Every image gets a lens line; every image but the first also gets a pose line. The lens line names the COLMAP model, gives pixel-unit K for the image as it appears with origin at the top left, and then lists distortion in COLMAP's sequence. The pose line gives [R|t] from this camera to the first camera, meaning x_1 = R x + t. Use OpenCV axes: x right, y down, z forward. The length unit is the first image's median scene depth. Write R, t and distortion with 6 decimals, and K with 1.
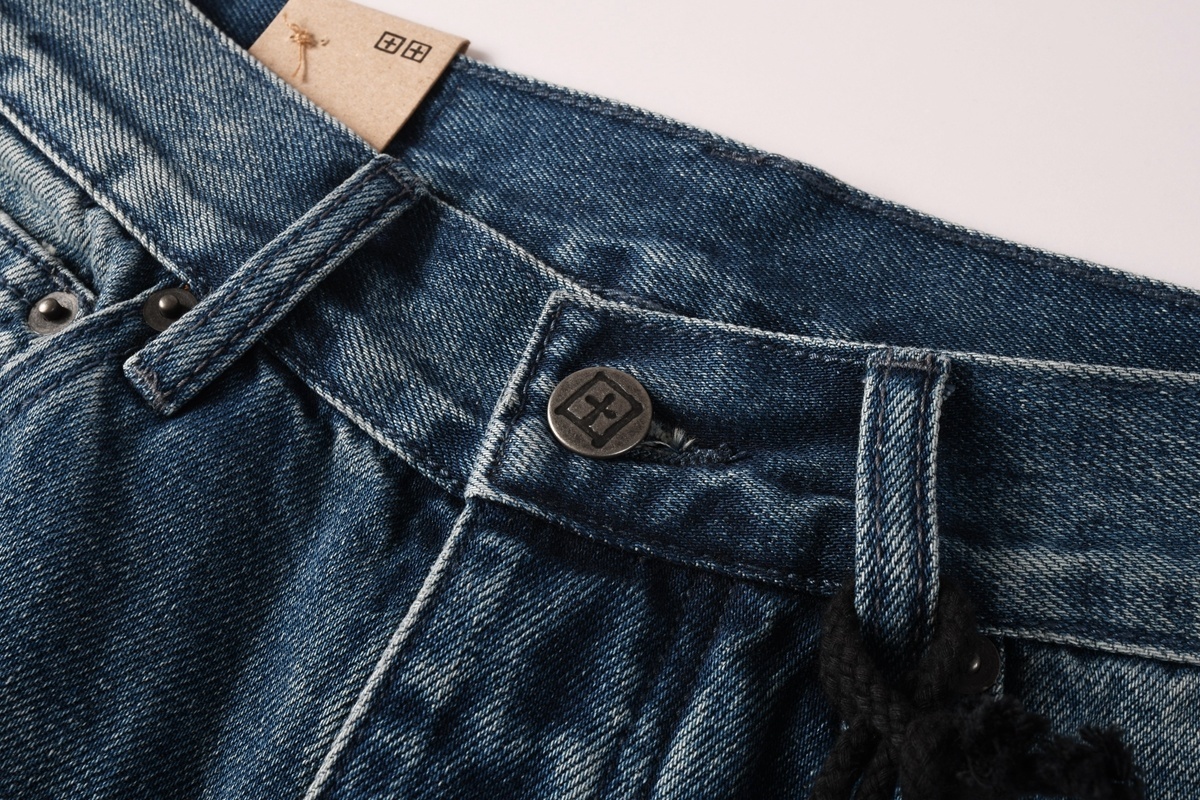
lens RADIAL K [[1388.6, 0, 598.3], [0, 1388.6, 398.8], [0, 0, 1]] dist [0.015889, 0.000000]
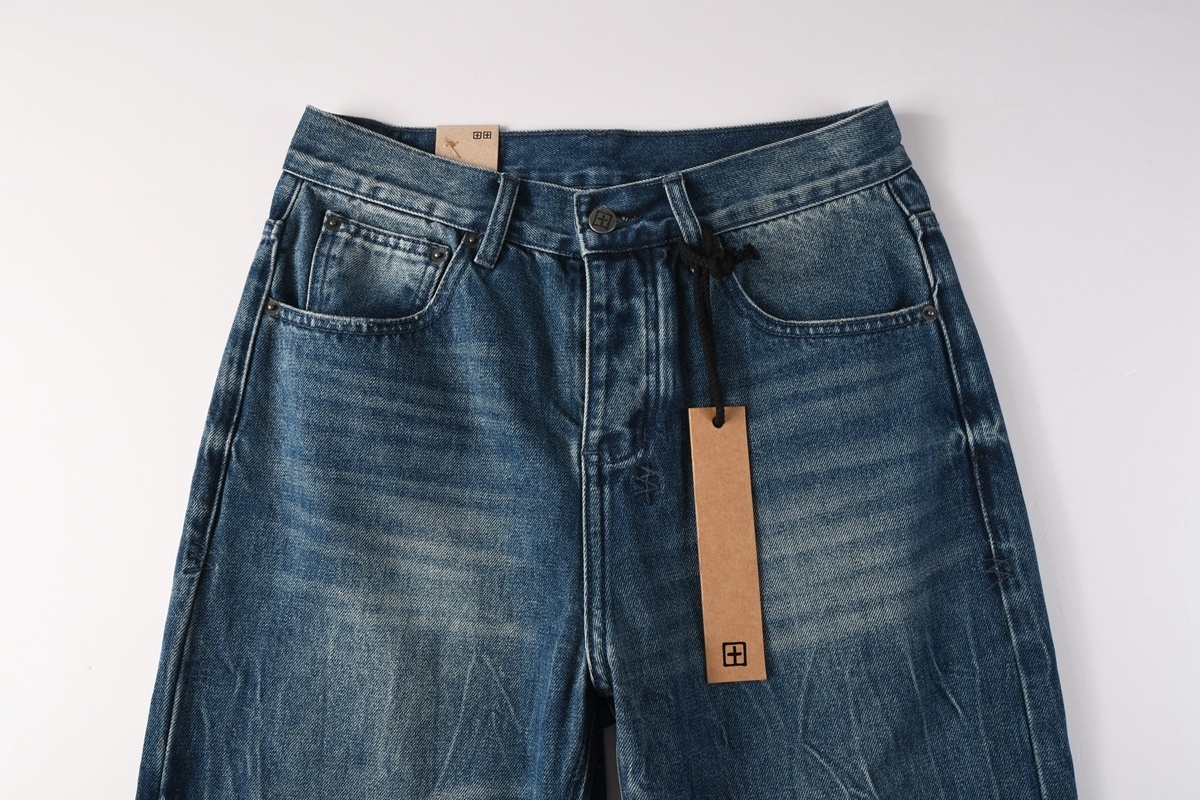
lens RADIAL K [[890.8, 0, 601.2], [0, 890.8, 400.2], [0, 0, 1]] dist [-0.023185, -0.003766]
pose [[0.893028, -0.424273, 0.149981, -0.550640], [0.365727, 0.878479, 0.307439, -0.295648], [-0.262193, -0.219700, 0.939674, -1.324484]]
